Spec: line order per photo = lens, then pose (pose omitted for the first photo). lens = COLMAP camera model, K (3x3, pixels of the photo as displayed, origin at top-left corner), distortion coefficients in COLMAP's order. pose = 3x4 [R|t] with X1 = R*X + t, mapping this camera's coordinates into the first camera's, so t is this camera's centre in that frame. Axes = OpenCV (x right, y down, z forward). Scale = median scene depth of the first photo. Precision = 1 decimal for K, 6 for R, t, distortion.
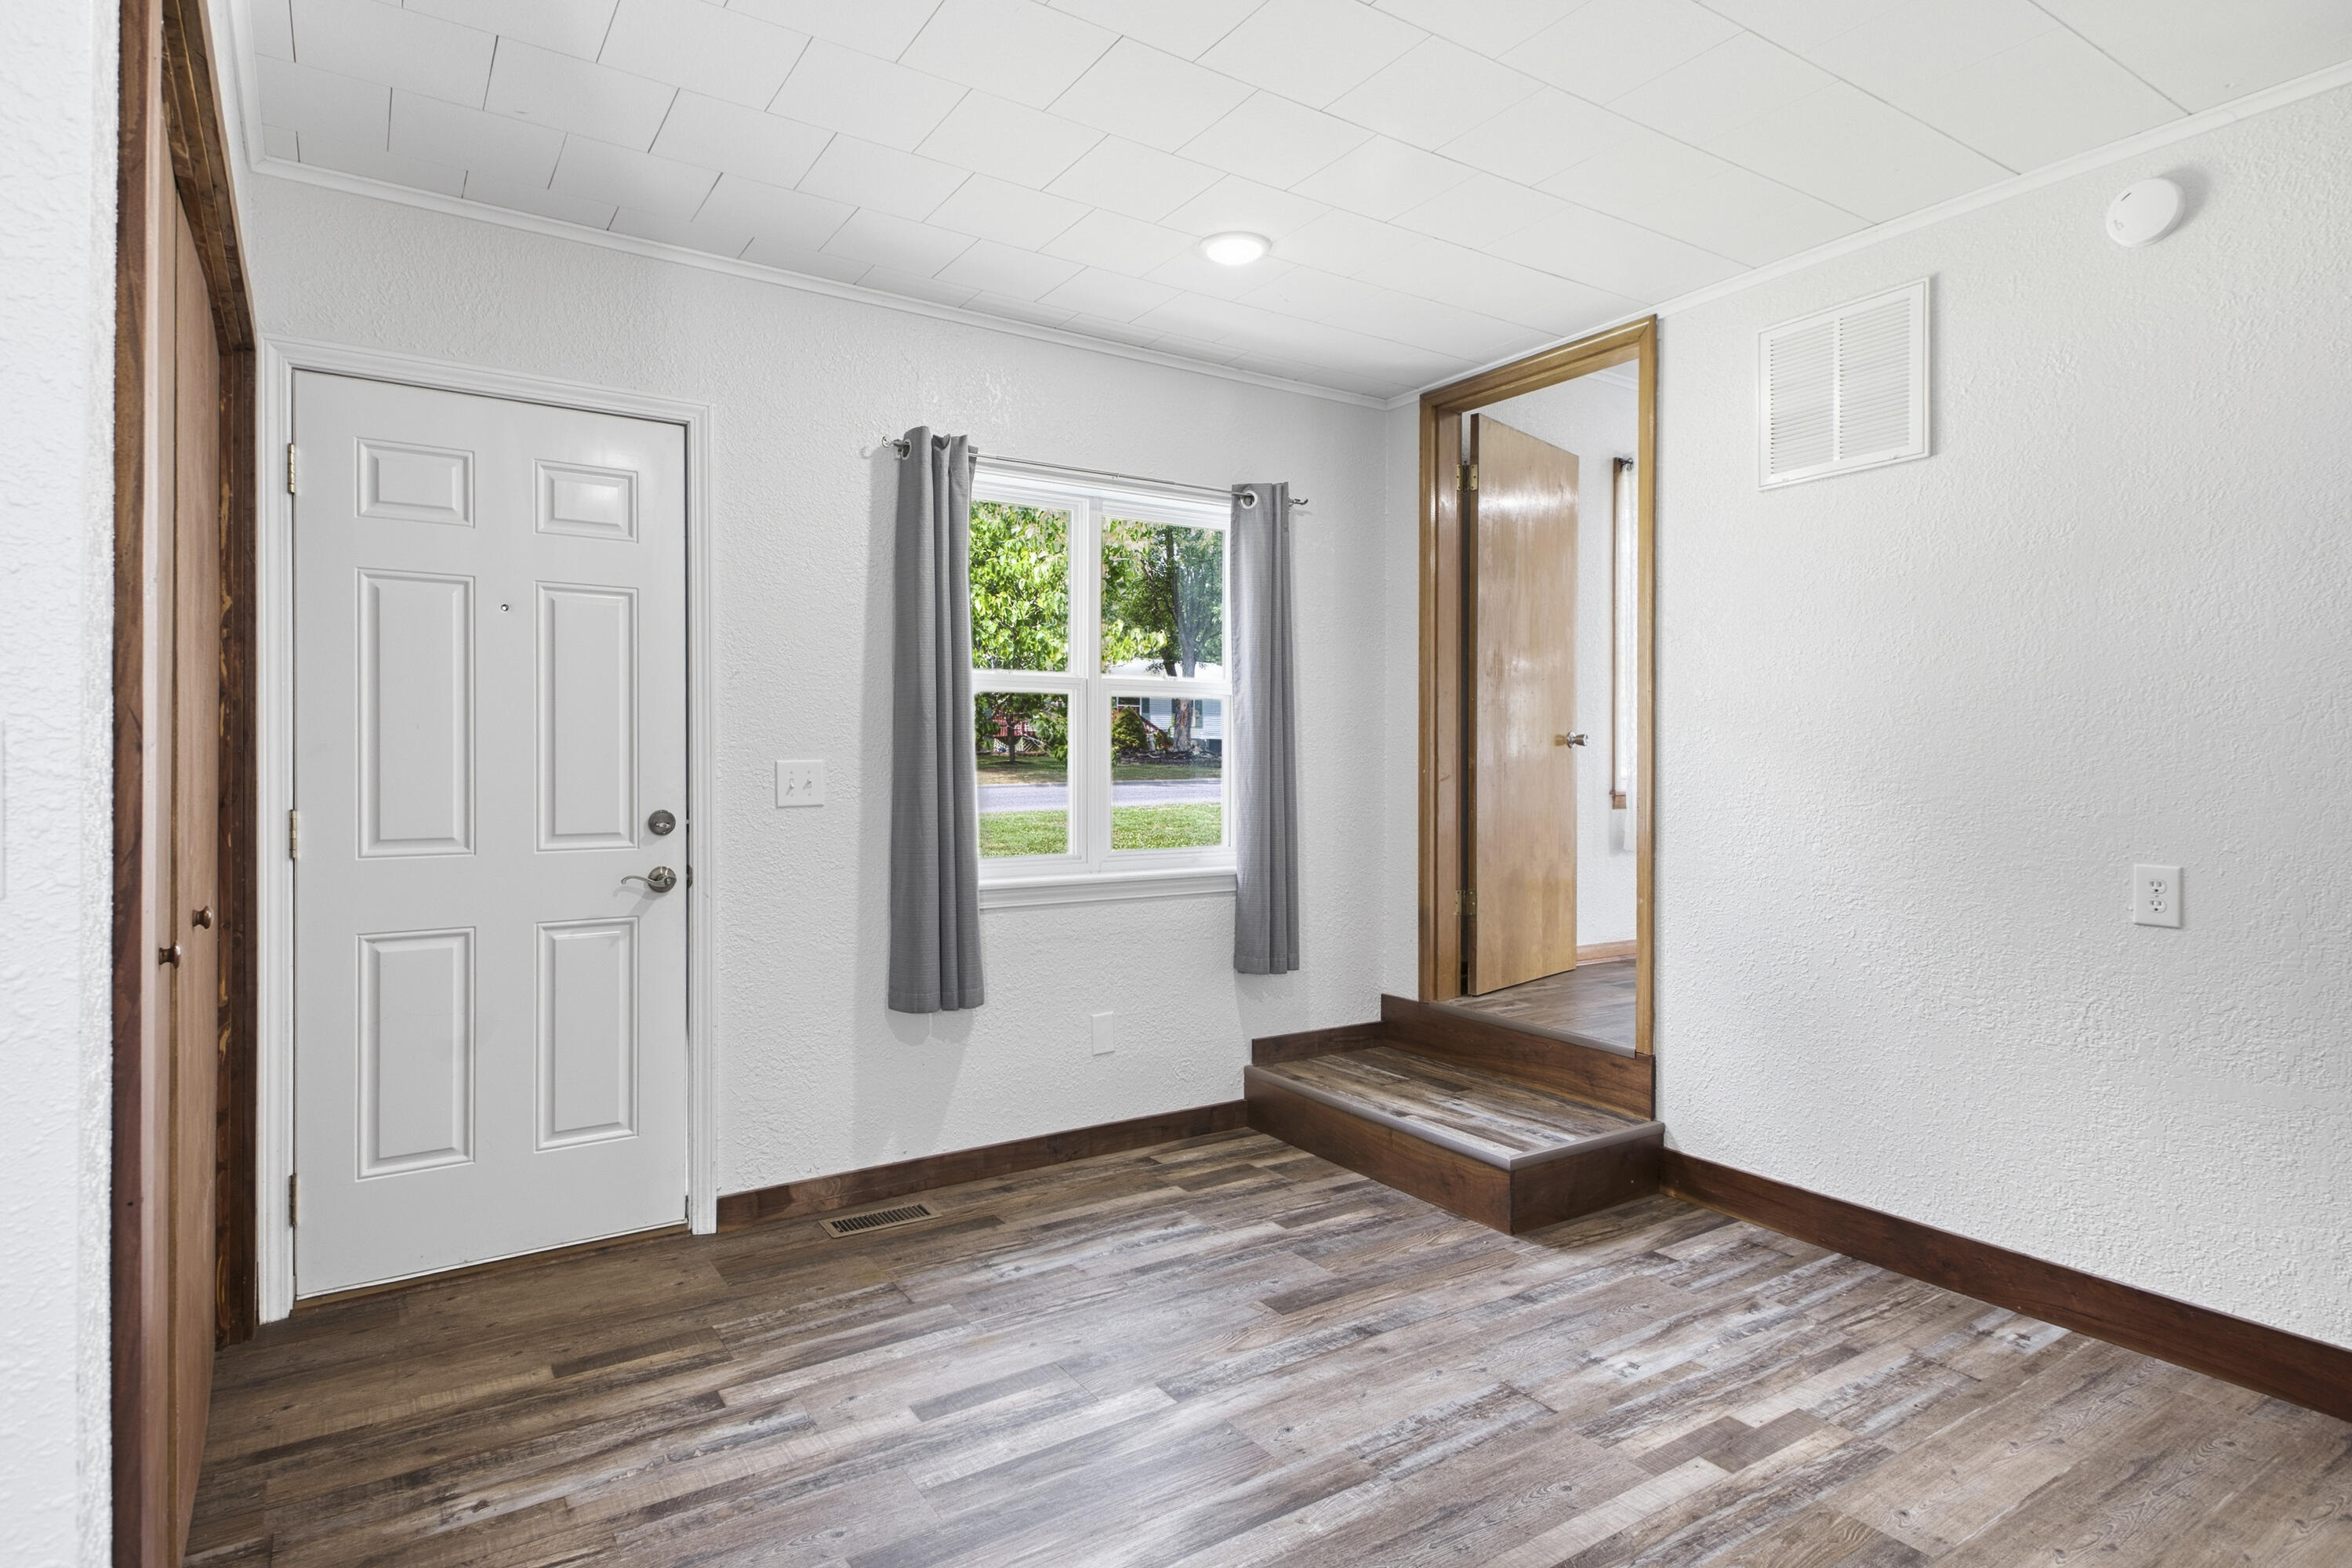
lens RADIAL K [[1292.3, 0, 1199.7], [0, 1292.3, 773.1], [0, 0, 1]] dist [0.020096, -0.006429]
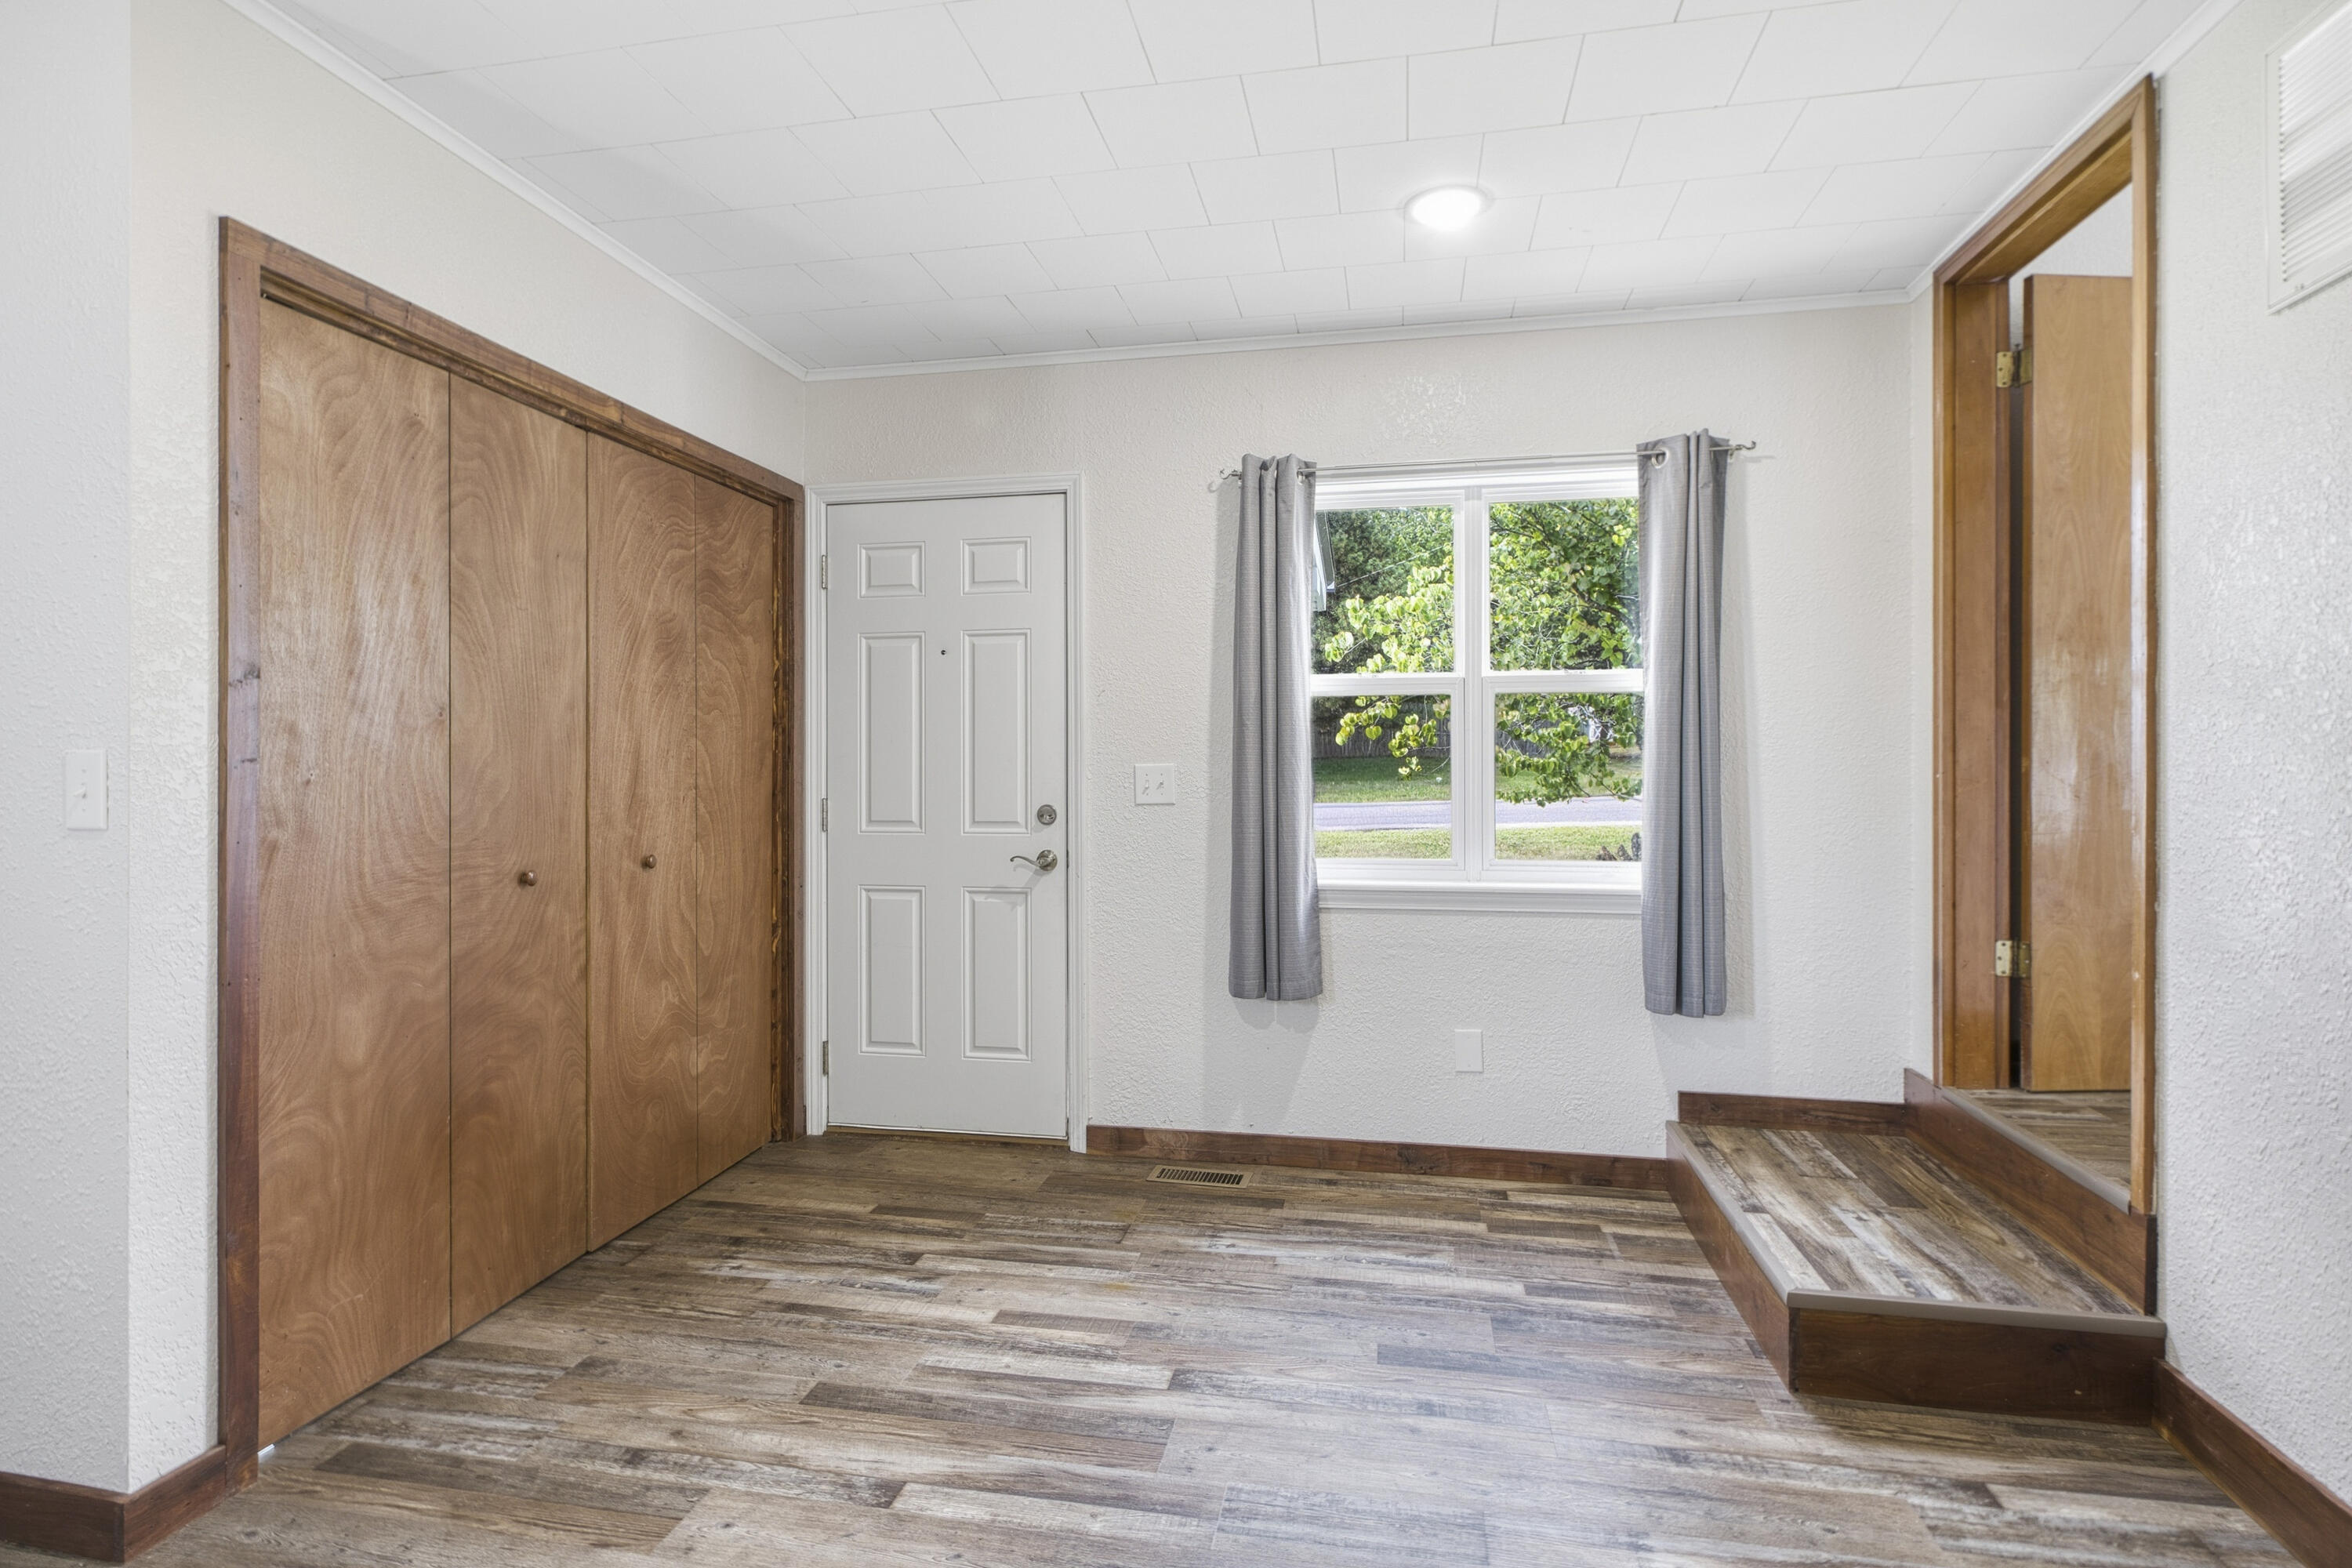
lens RADIAL K [[1292.3, 0, 1198.5], [0, 1292.3, 786.4], [0, 0, 1]] dist [0.020096, -0.006429]
pose [[0.687767, 0.007340, -0.725895, 0.547659], [-0.004668, 0.999973, 0.005689, 0.002862], [0.725917, -0.000525, 0.687782, 0.231638]]
